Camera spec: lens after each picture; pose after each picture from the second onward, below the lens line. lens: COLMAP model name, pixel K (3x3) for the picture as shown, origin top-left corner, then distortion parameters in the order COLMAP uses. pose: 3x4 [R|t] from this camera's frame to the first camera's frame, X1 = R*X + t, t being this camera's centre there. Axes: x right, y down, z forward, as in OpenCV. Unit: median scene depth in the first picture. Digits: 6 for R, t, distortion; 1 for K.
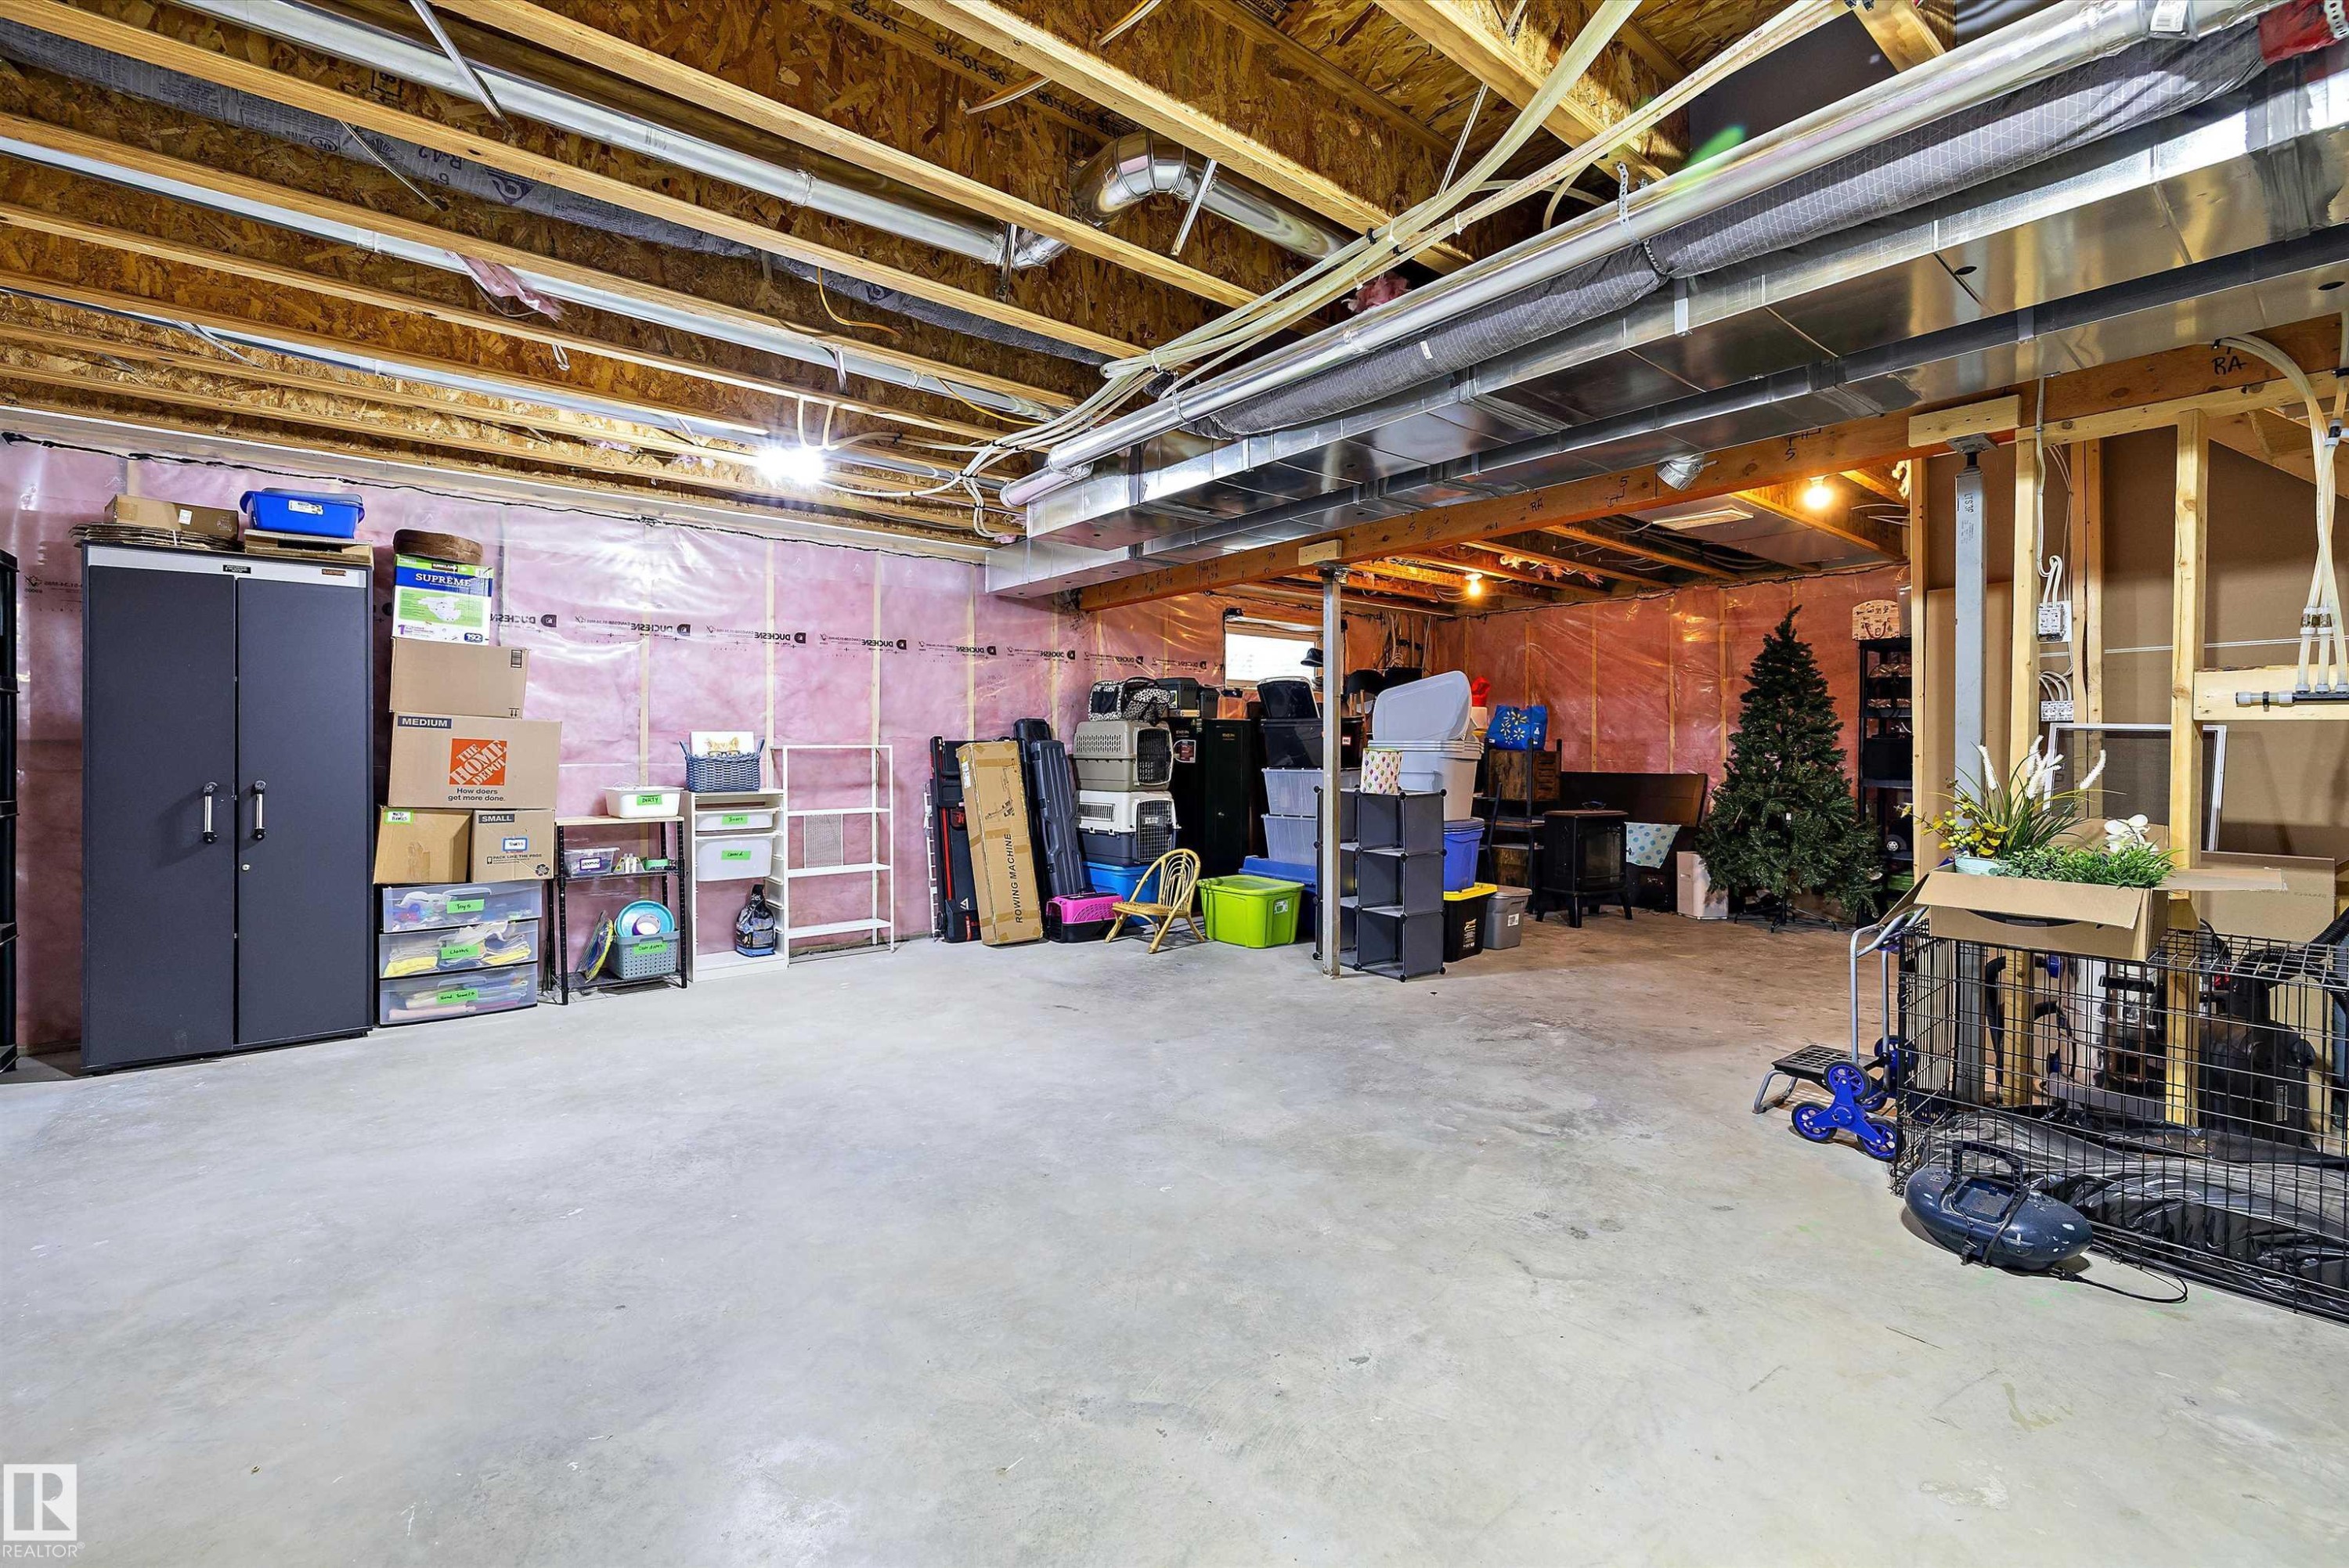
lens RADIAL K [[1002.5, 0, 1165.5], [0, 1002.5, 749.3], [0, 0, 1]] dist [0.001127, 0.000149]
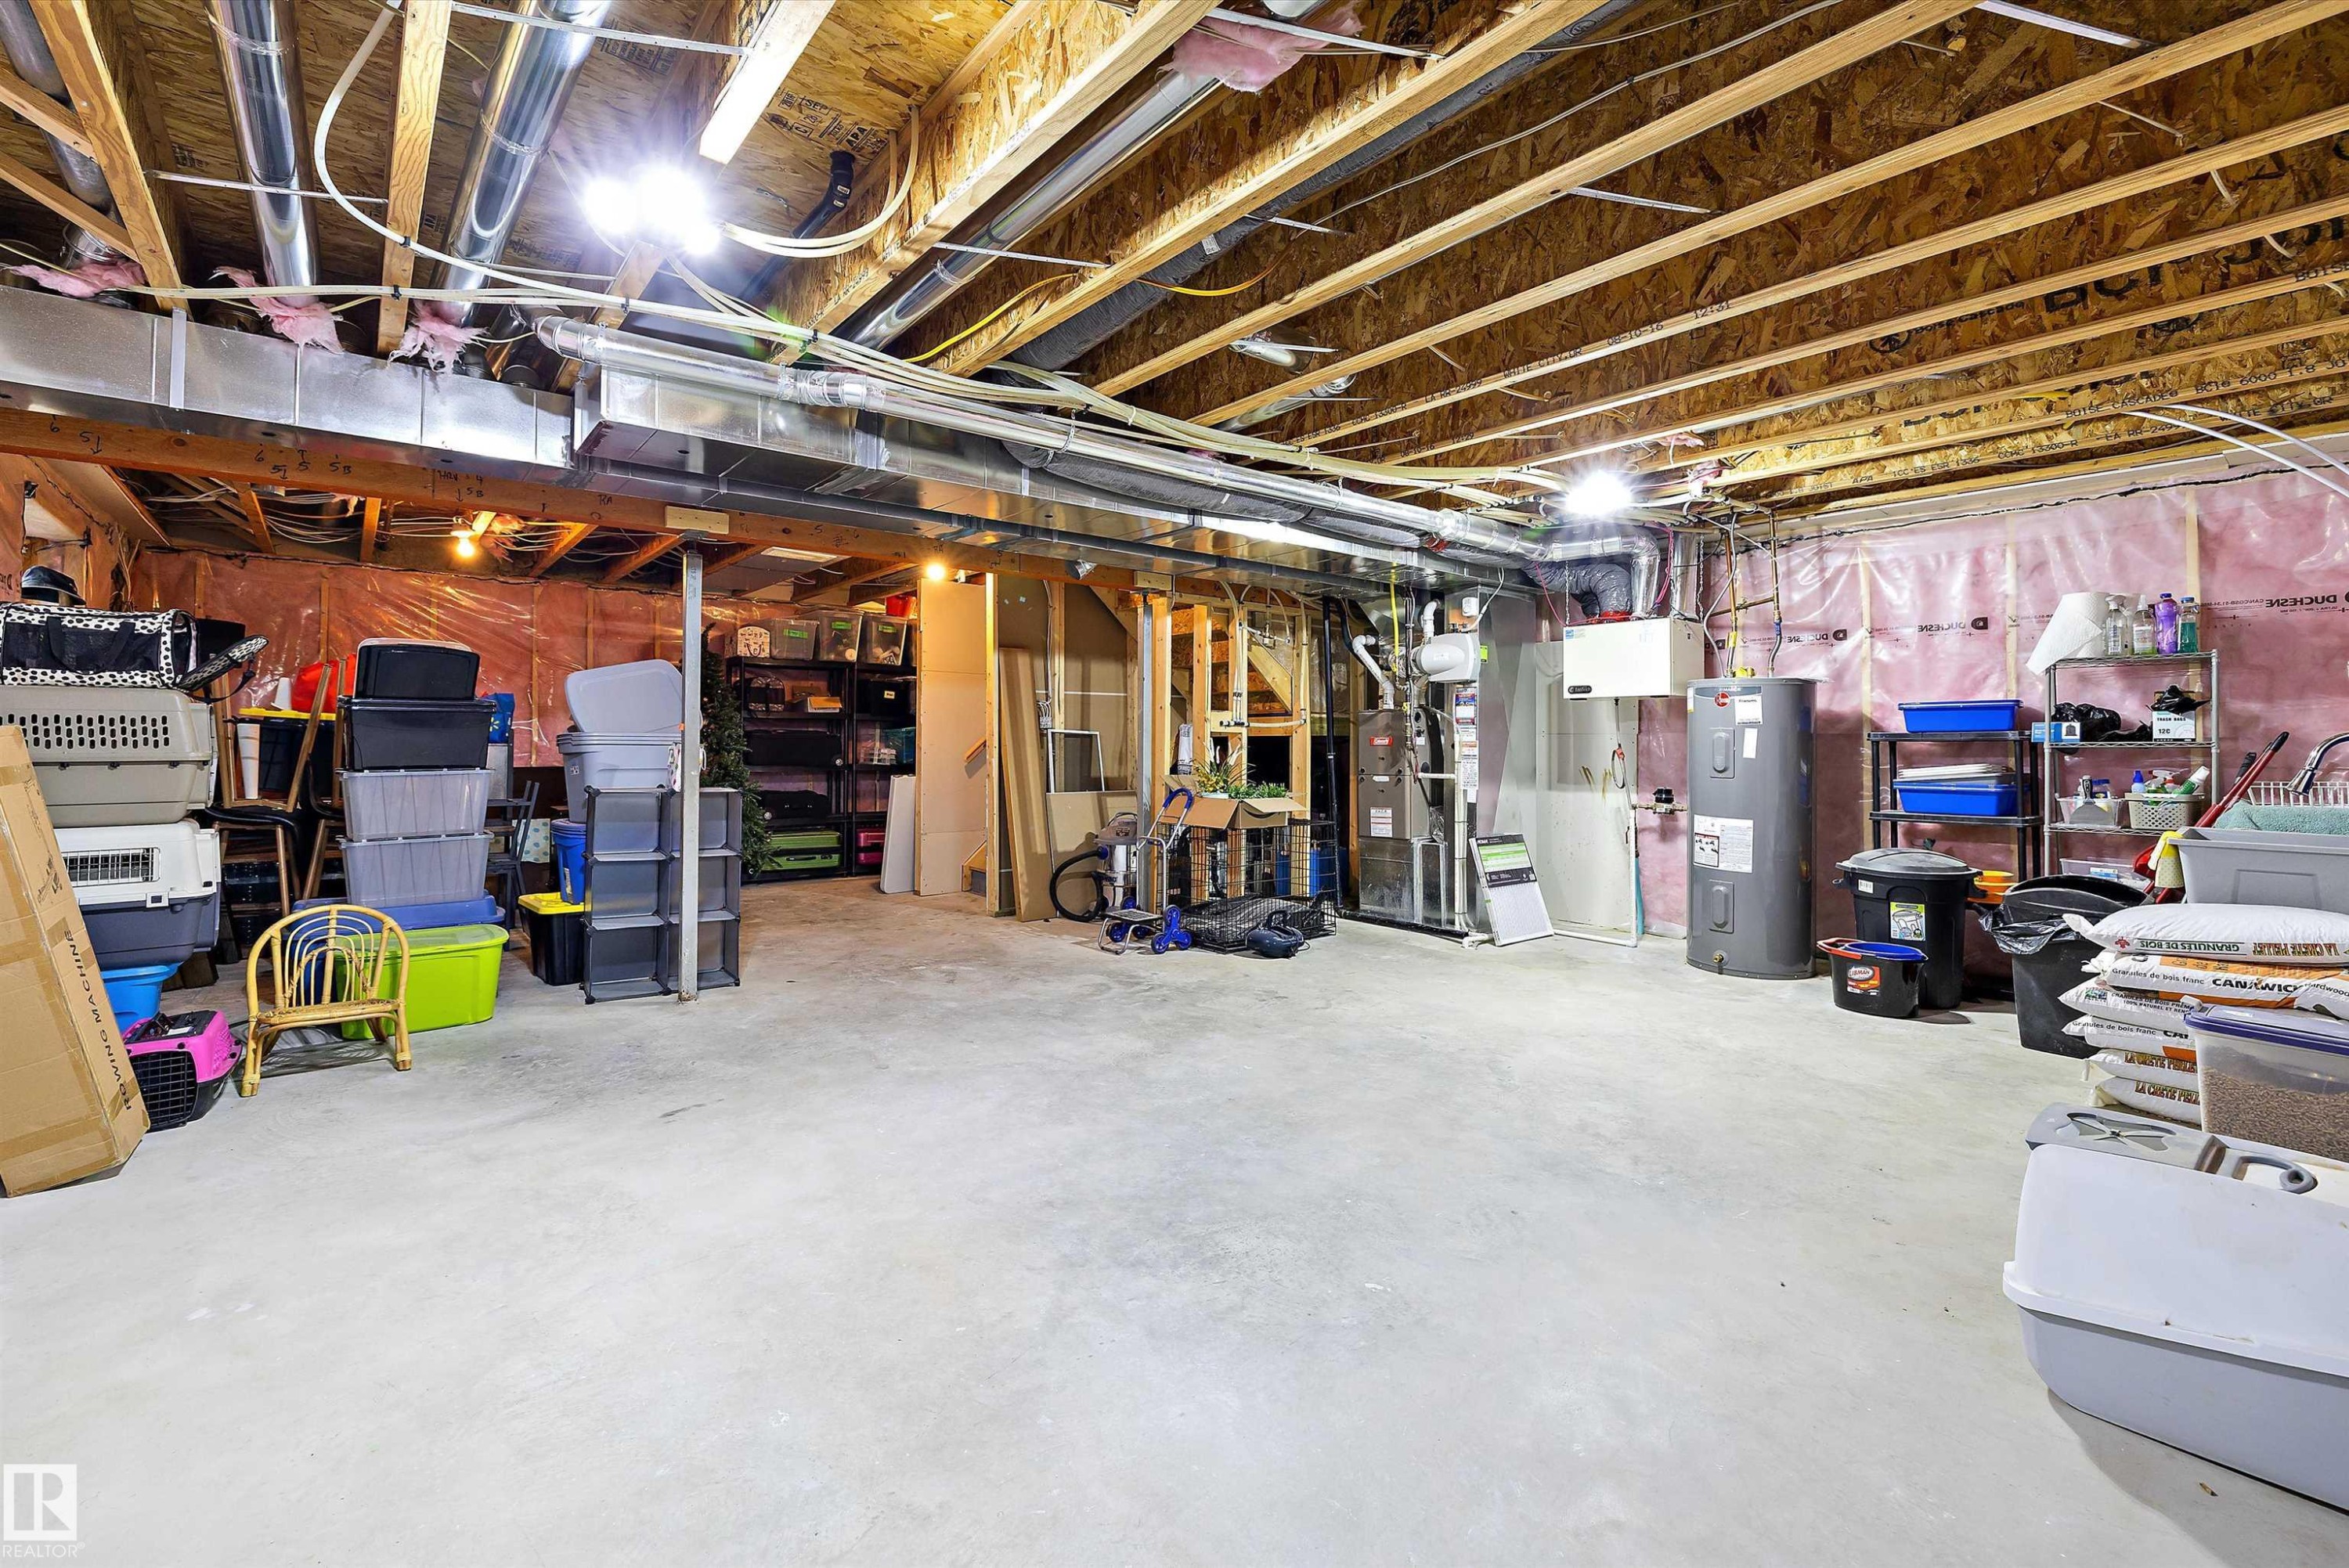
lens RADIAL K [[1002.5, 0, 1165.5], [0, 1002.5, 749.3], [0, 0, 1]] dist [0.001127, 0.000149]
pose [[-0.007419, -0.008137, 0.999939, -1.183255], [-0.003929, 0.999959, 0.008108, -0.006983], [-0.999965, -0.003869, -0.007450, 0.970955]]
